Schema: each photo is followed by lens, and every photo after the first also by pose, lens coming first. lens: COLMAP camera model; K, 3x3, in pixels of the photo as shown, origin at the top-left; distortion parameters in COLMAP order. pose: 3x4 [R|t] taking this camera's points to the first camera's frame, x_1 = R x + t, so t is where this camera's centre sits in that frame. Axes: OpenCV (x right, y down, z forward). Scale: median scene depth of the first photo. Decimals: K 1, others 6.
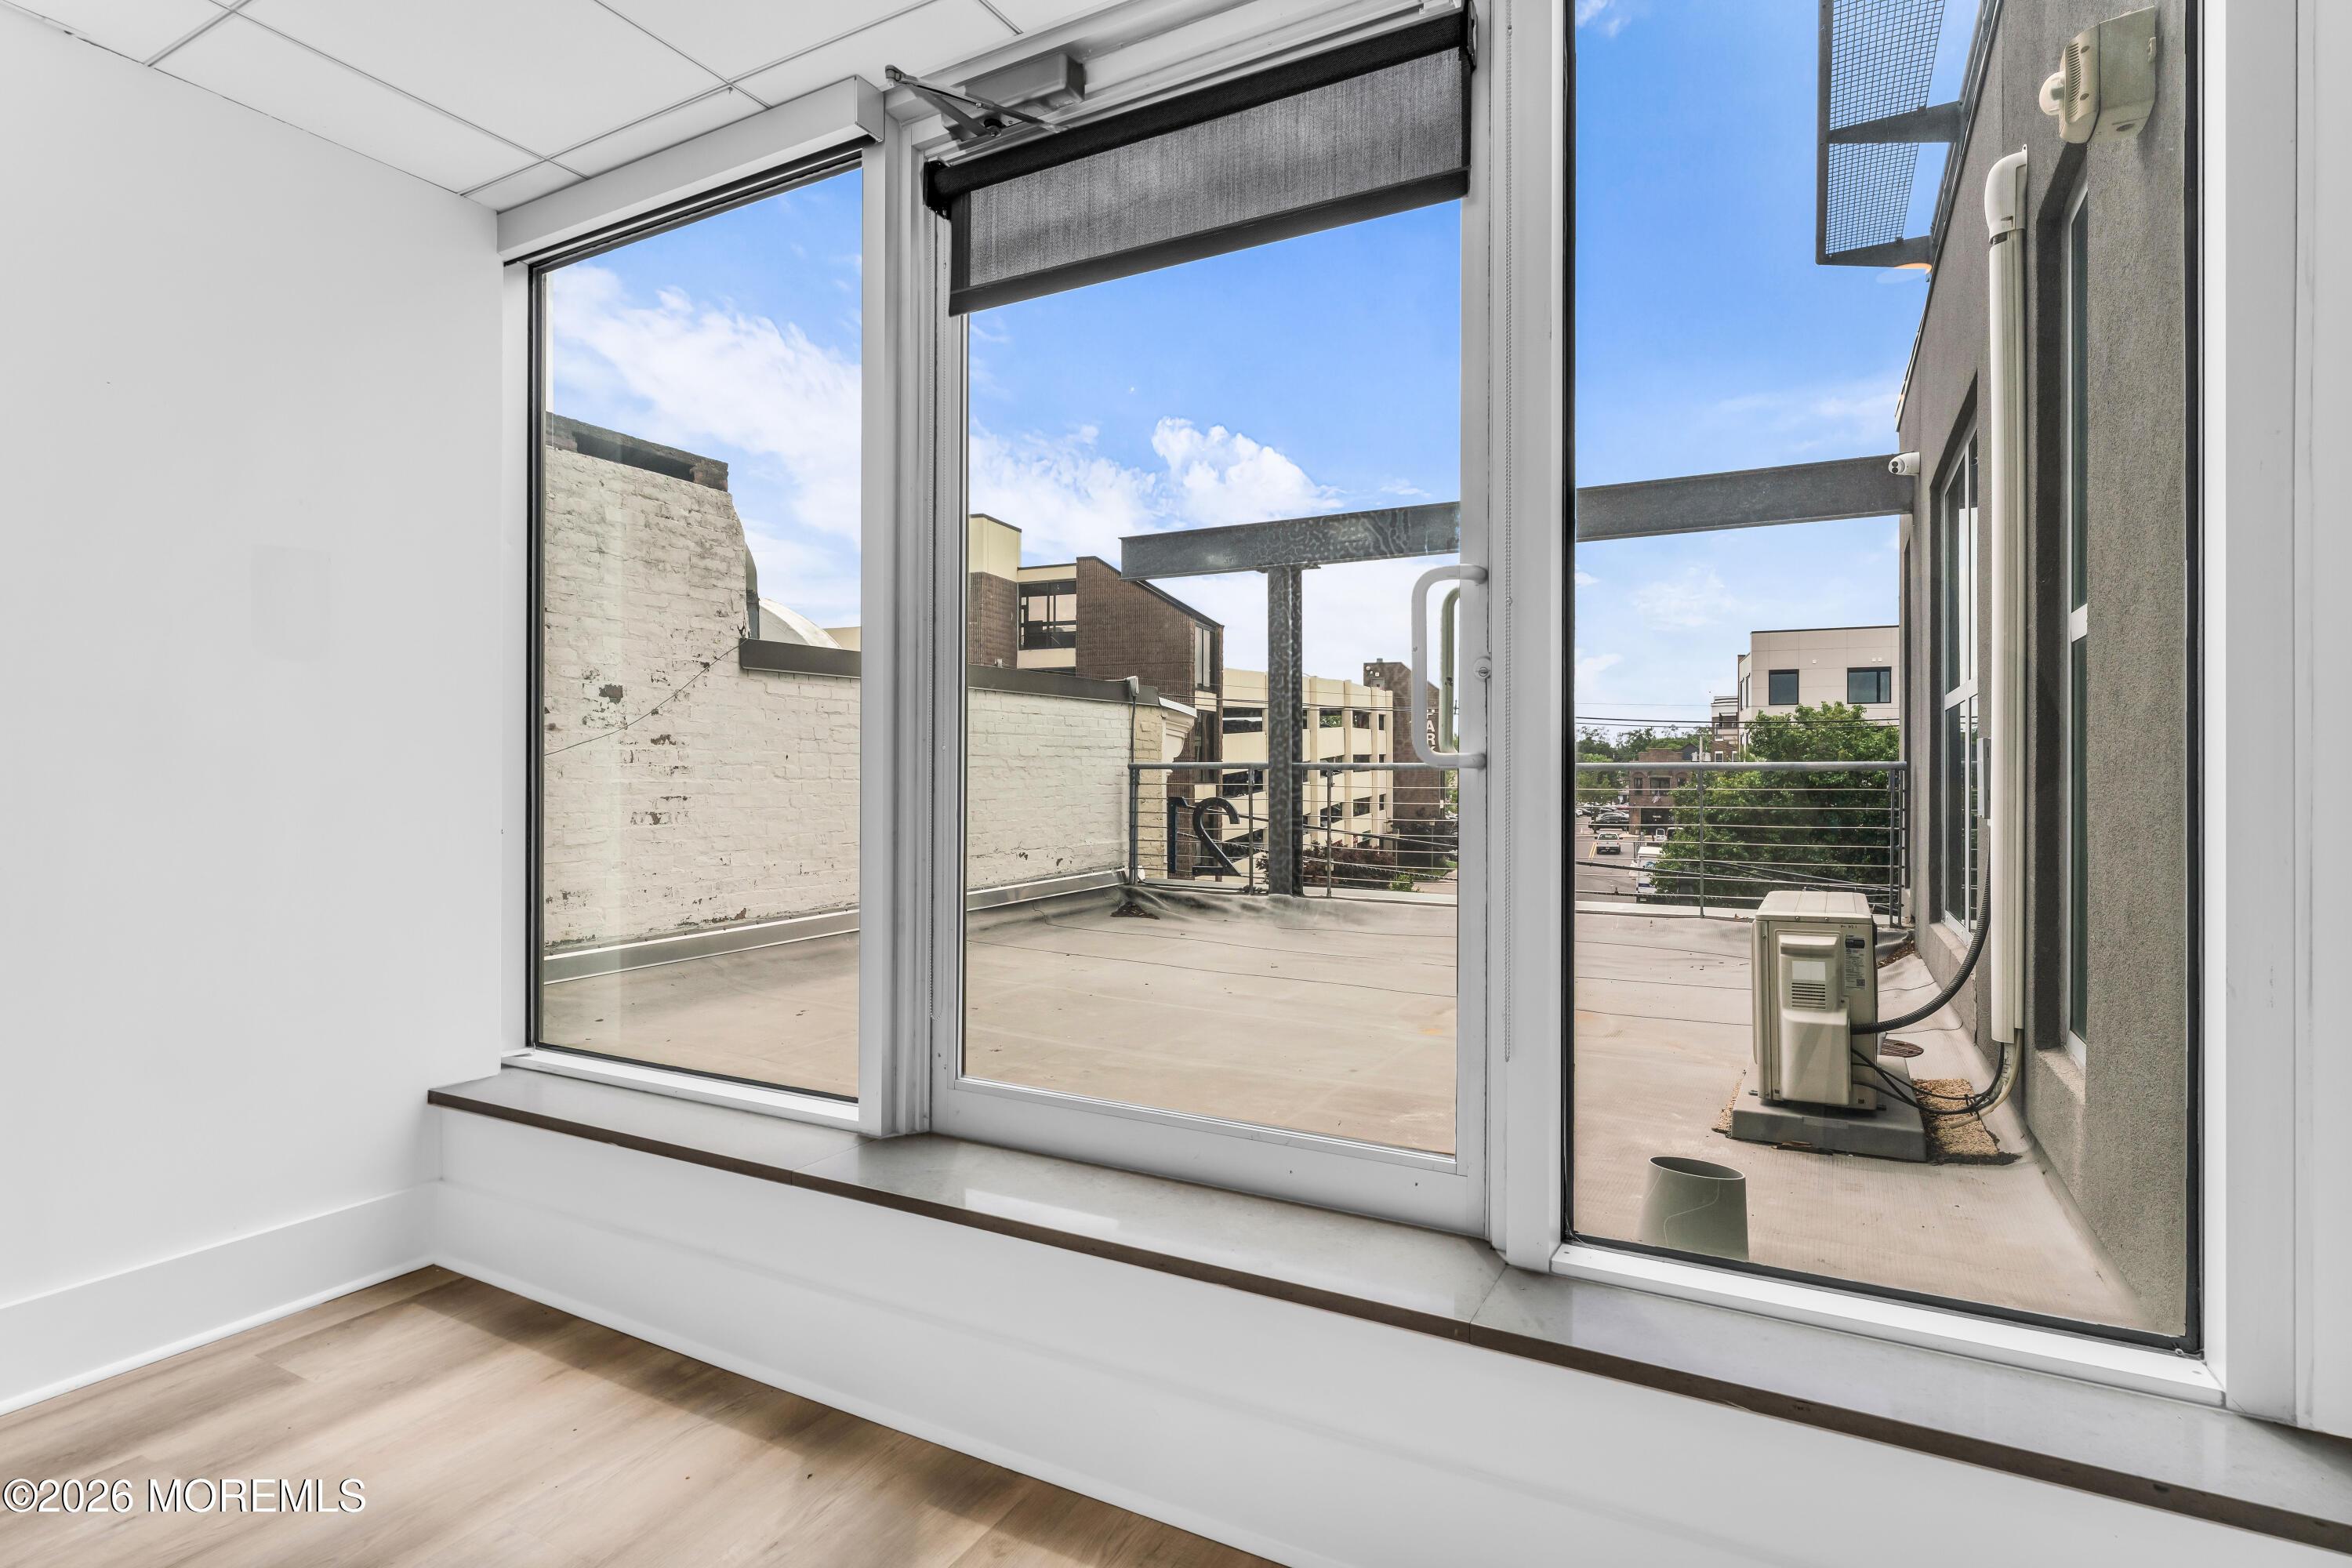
lens RADIAL K [[1206.7, 0, 1173.4], [0, 1206.7, 782.9], [0, 0, 1]] dist [-0.003981, 0.000551]
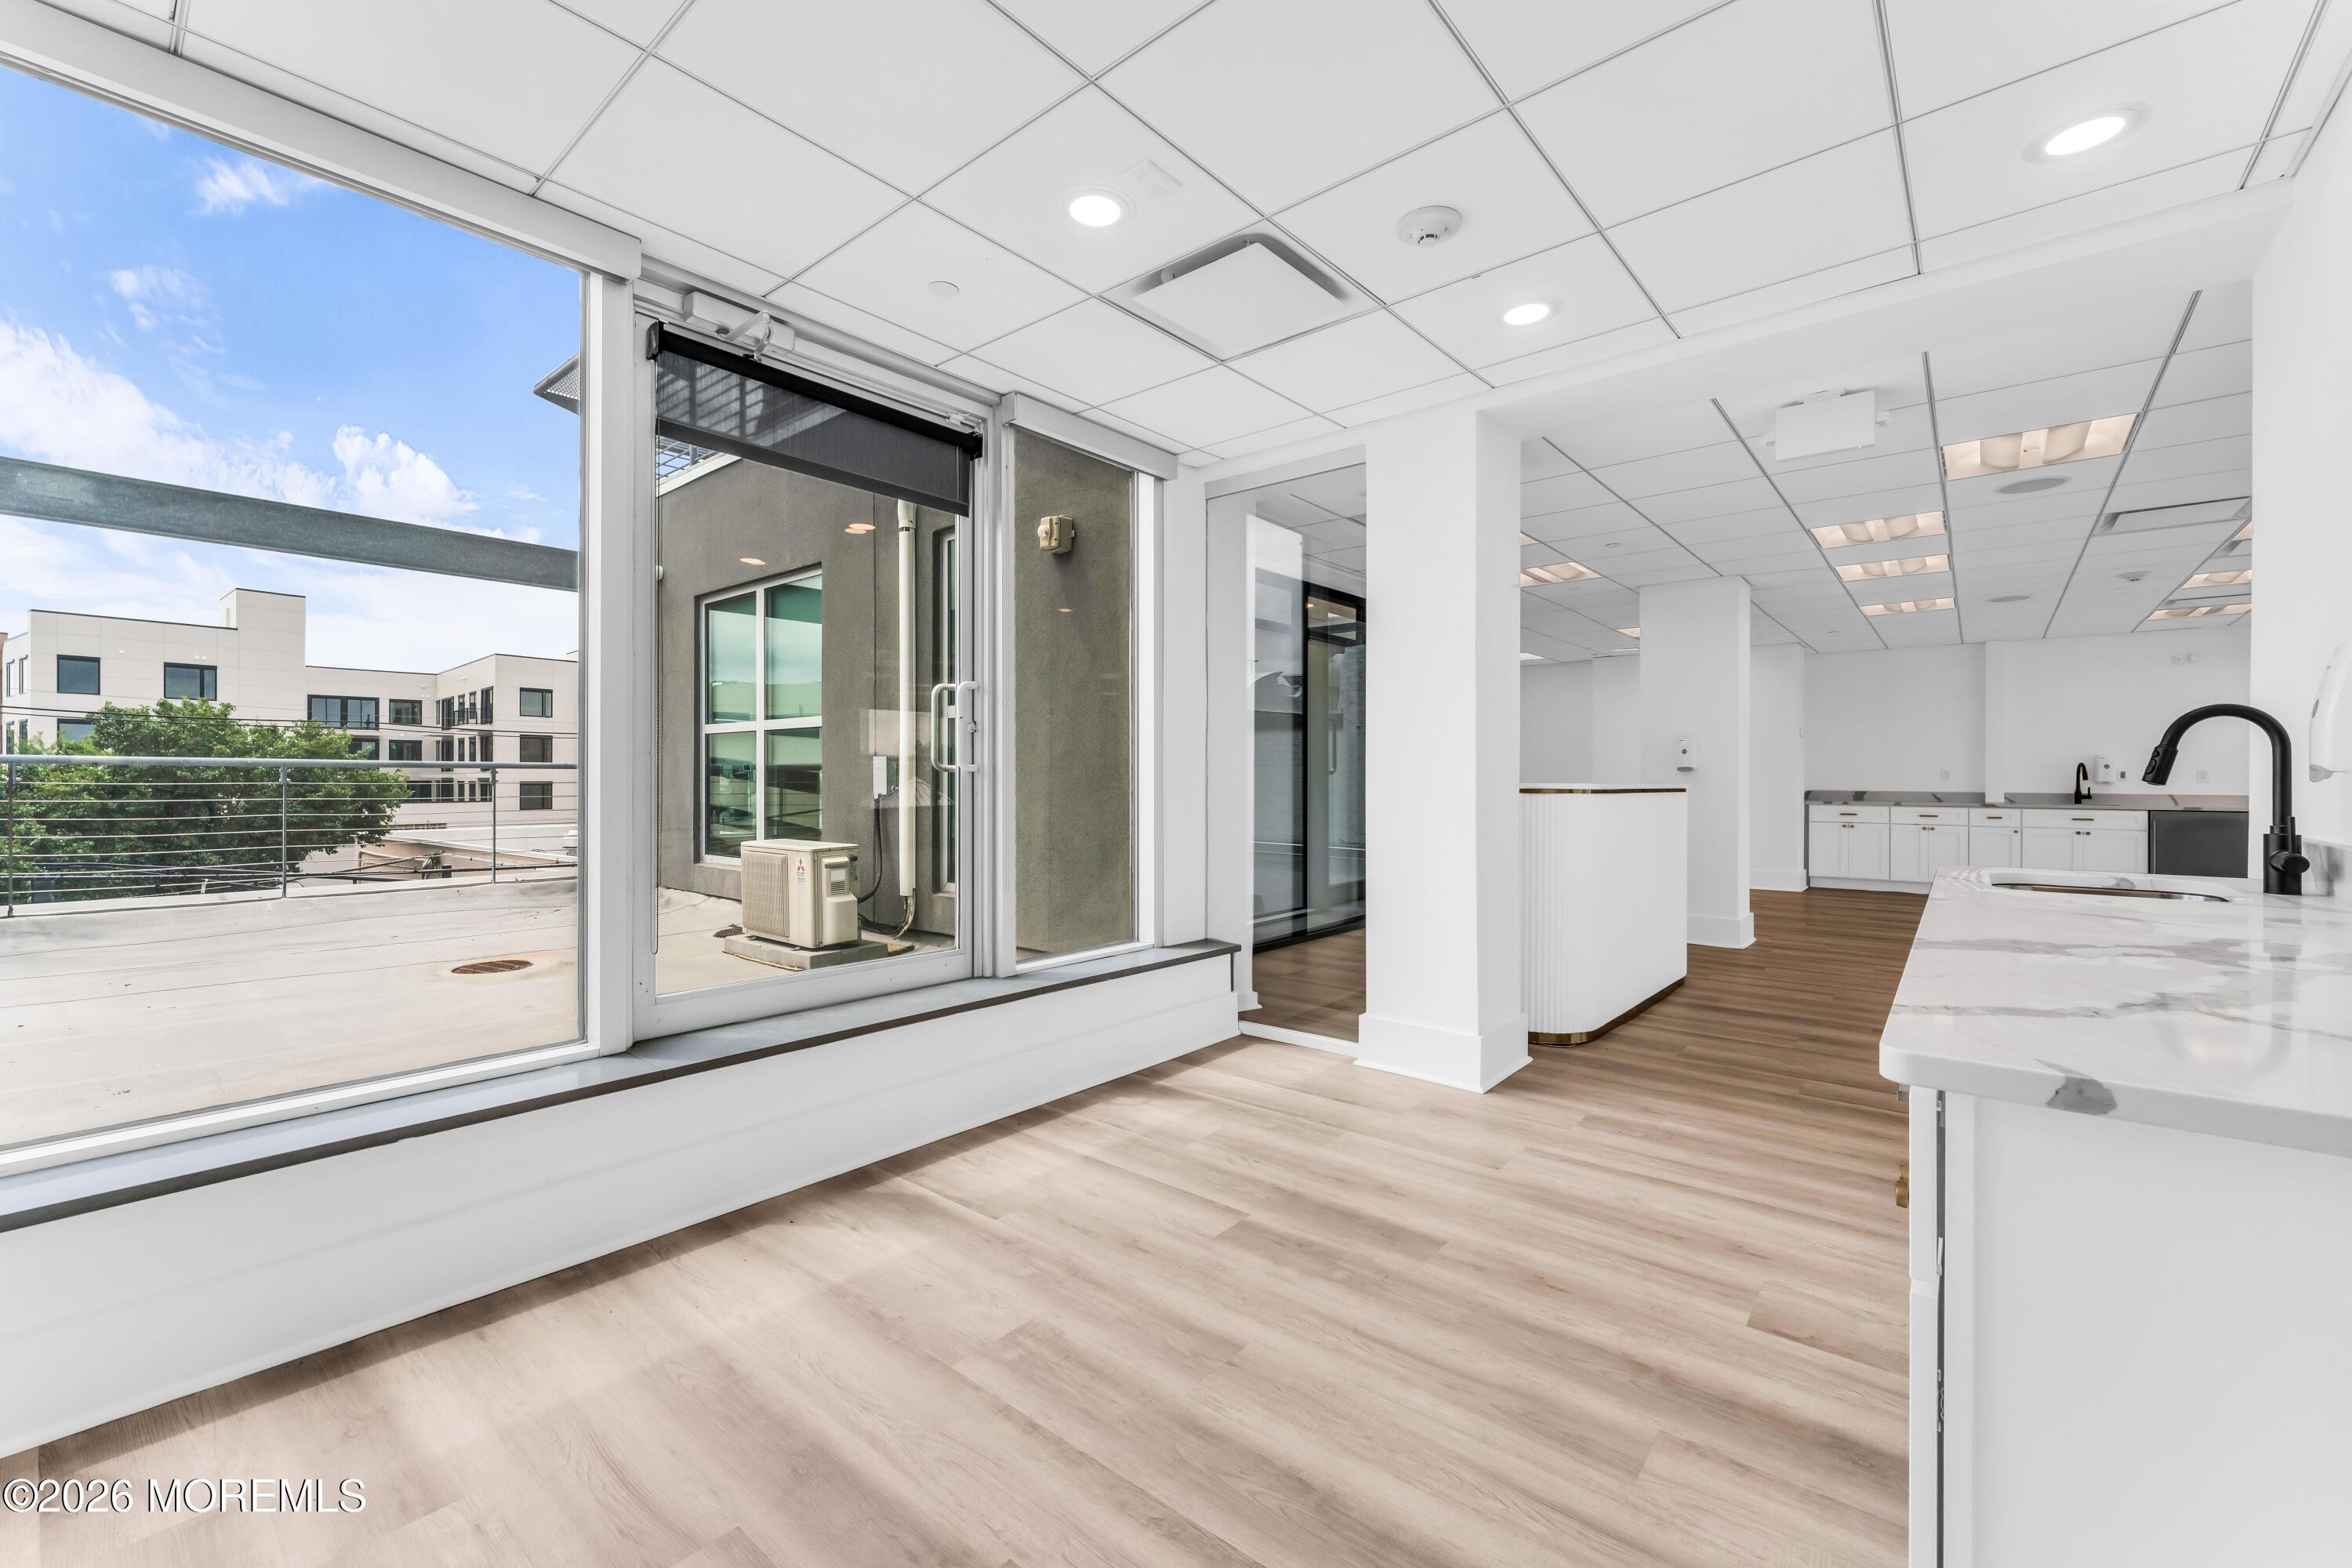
lens RADIAL K [[1001.3, 0, 1178.4], [0, 1001.3, 766.8], [0, 0, 1]] dist [0.000803, 0.000144]
pose [[0.185082, 0.006086, 0.982704, -0.615435], [0.003137, 0.999972, -0.006783, -0.003383], [-0.982718, 0.004338, 0.185058, 0.107545]]
